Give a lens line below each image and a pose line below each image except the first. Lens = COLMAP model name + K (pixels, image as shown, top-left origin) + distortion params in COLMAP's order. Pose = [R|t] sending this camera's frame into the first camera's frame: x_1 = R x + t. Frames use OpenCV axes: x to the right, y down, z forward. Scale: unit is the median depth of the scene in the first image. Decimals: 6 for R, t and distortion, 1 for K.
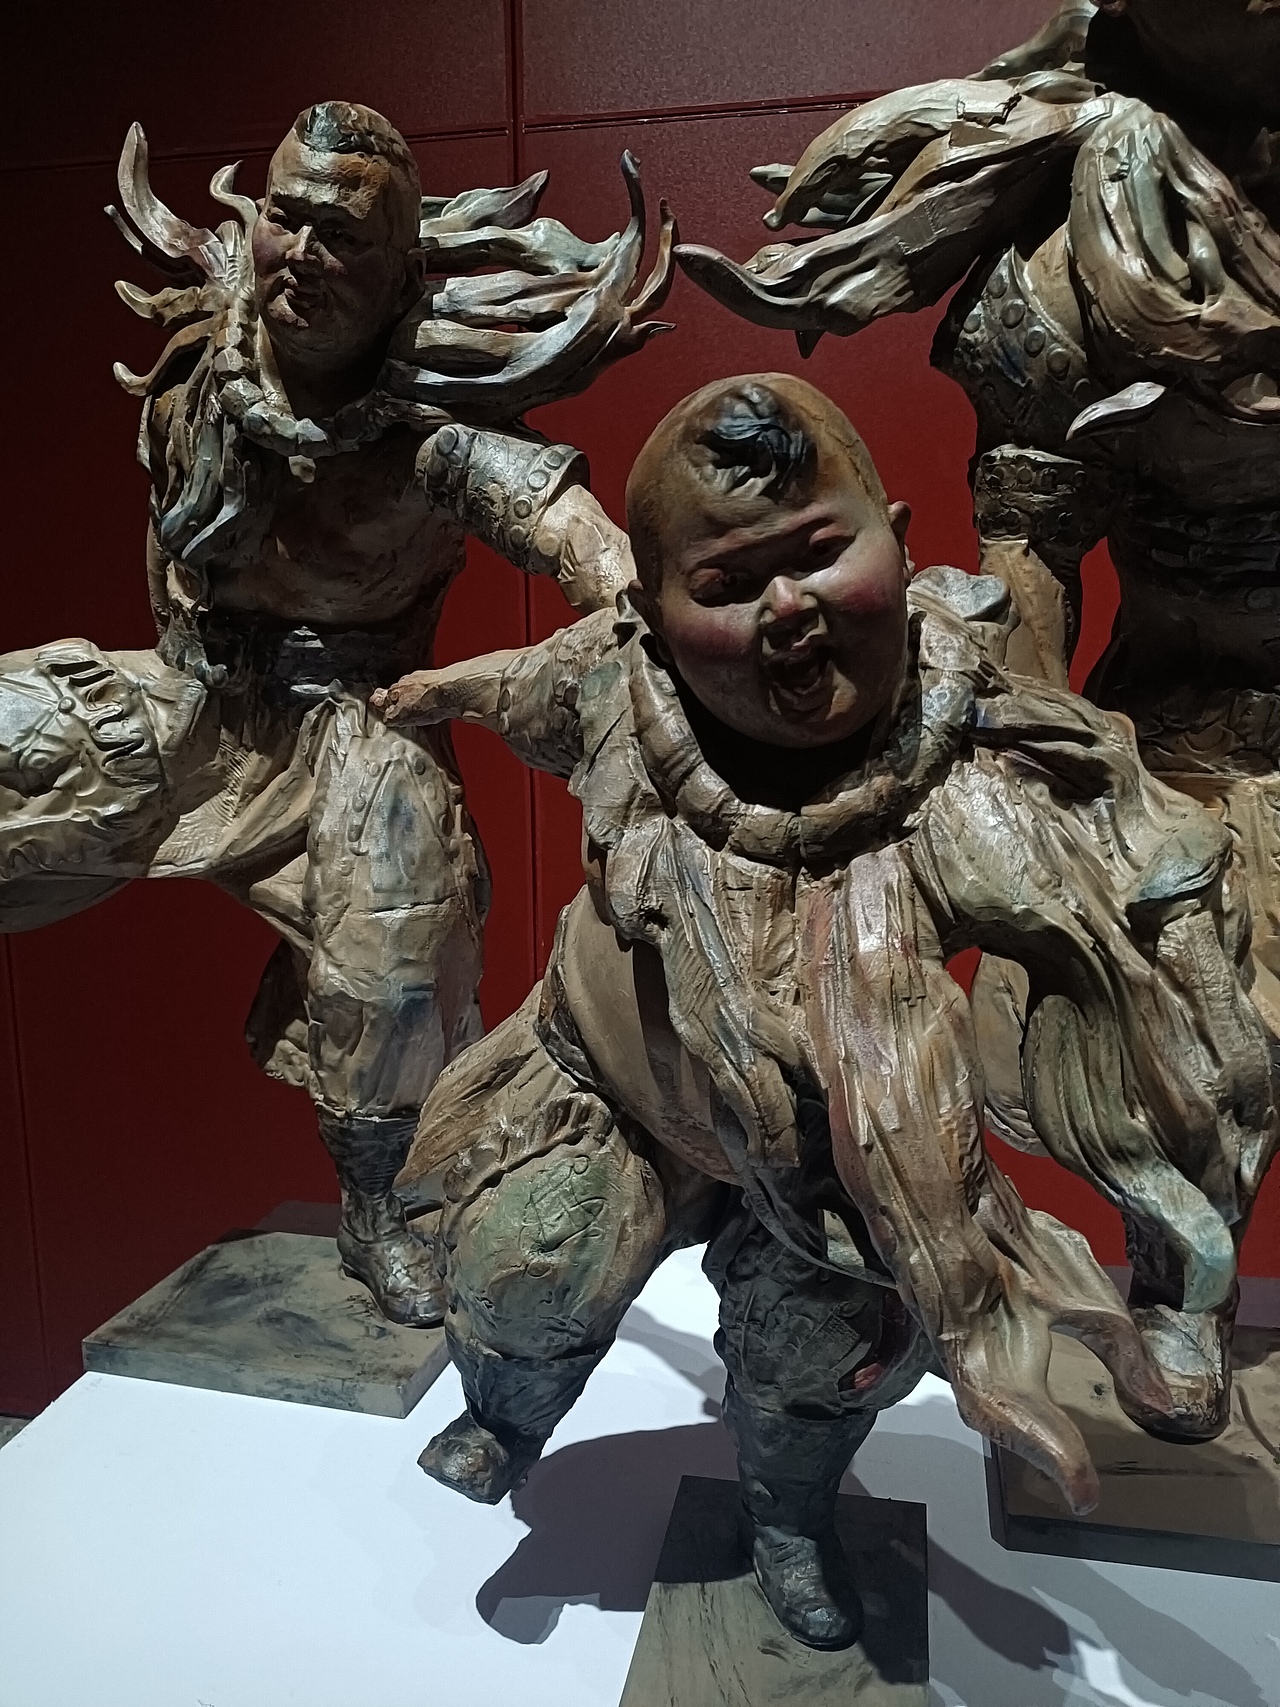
lens RADIAL K [[1287.0, 0, 665.7], [0, 1287.0, 855.6], [0, 0, 1]] dist [0.073375, -0.092169]
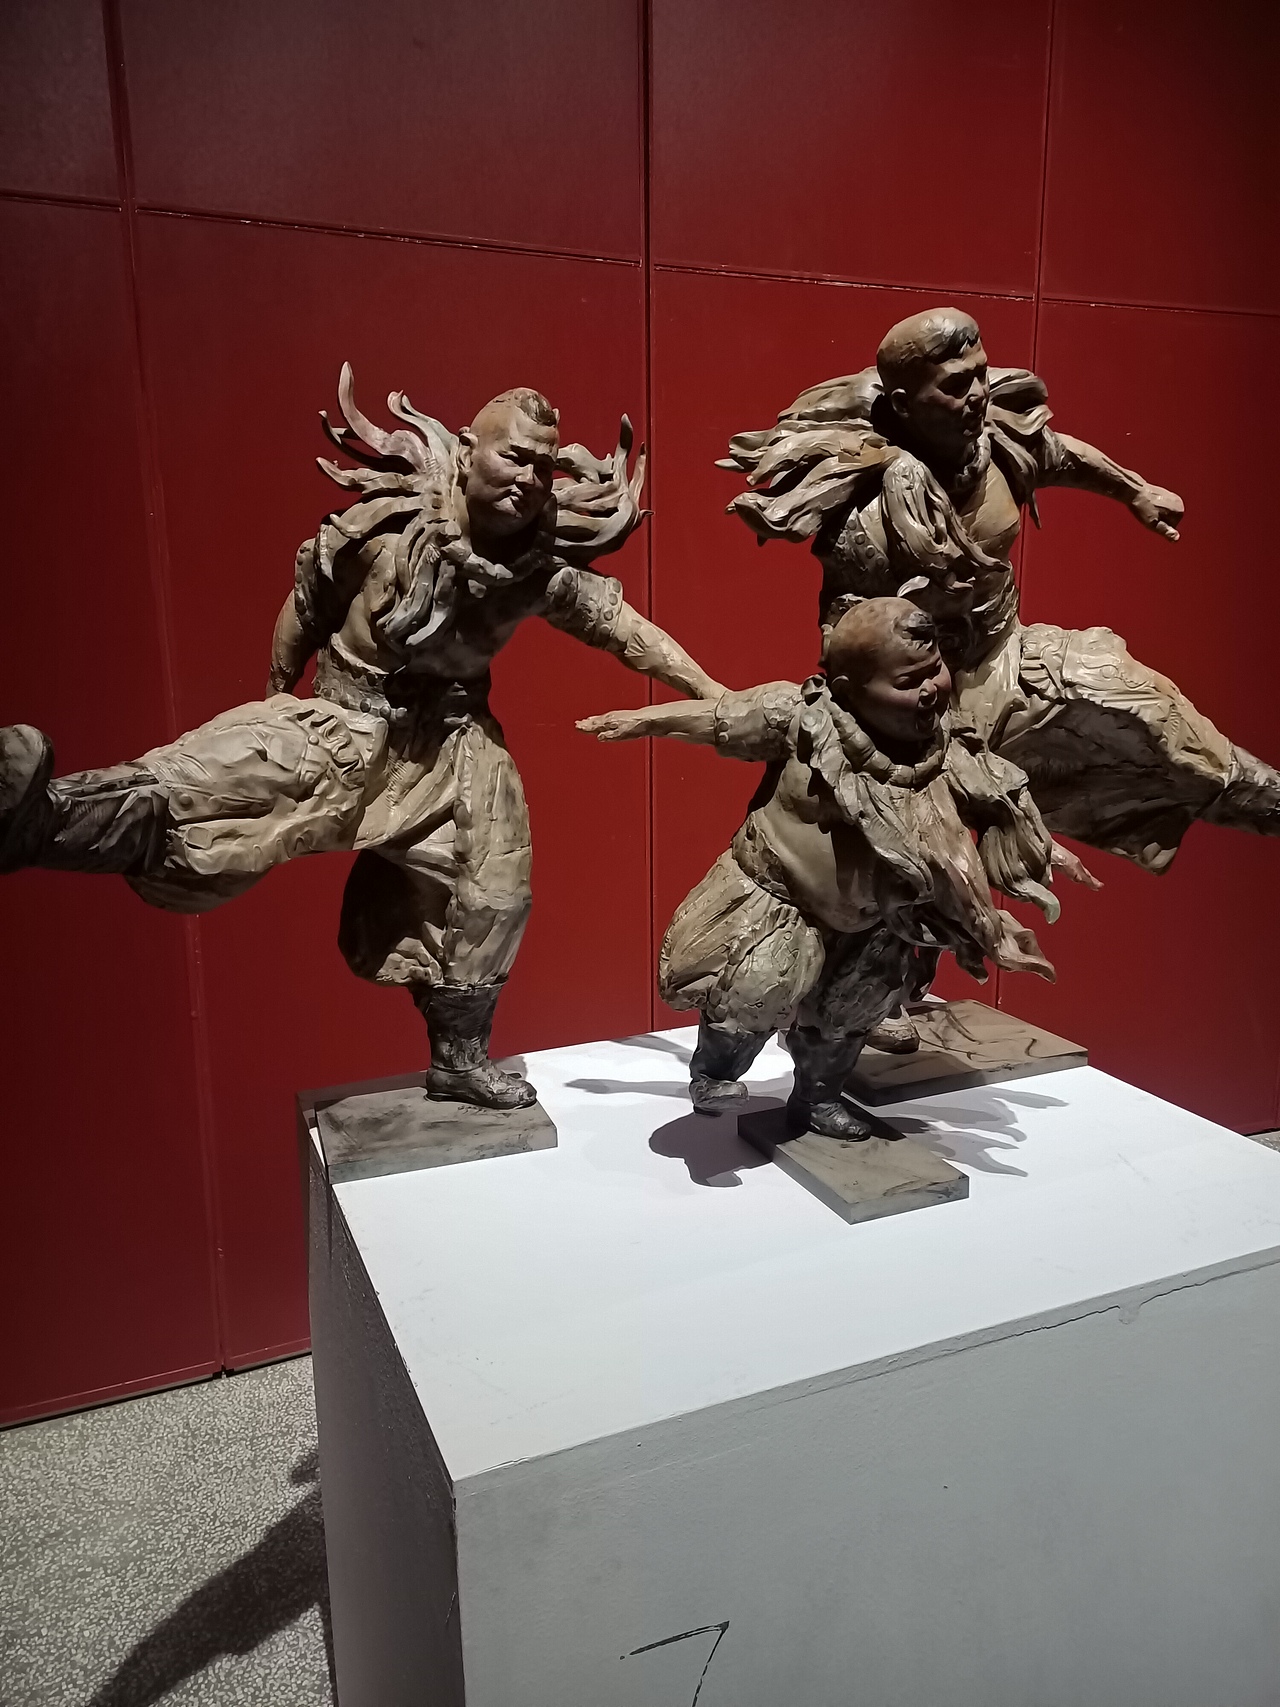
lens RADIAL K [[1287.0, 0, 665.7], [0, 1287.0, 855.6], [0, 0, 1]] dist [0.073375, -0.092169]
pose [[0.816193, -0.112003, 0.566820, -1.179110], [0.096037, 0.993683, 0.058062, -0.035811], [-0.569743, 0.007046, 0.821793, -0.552631]]
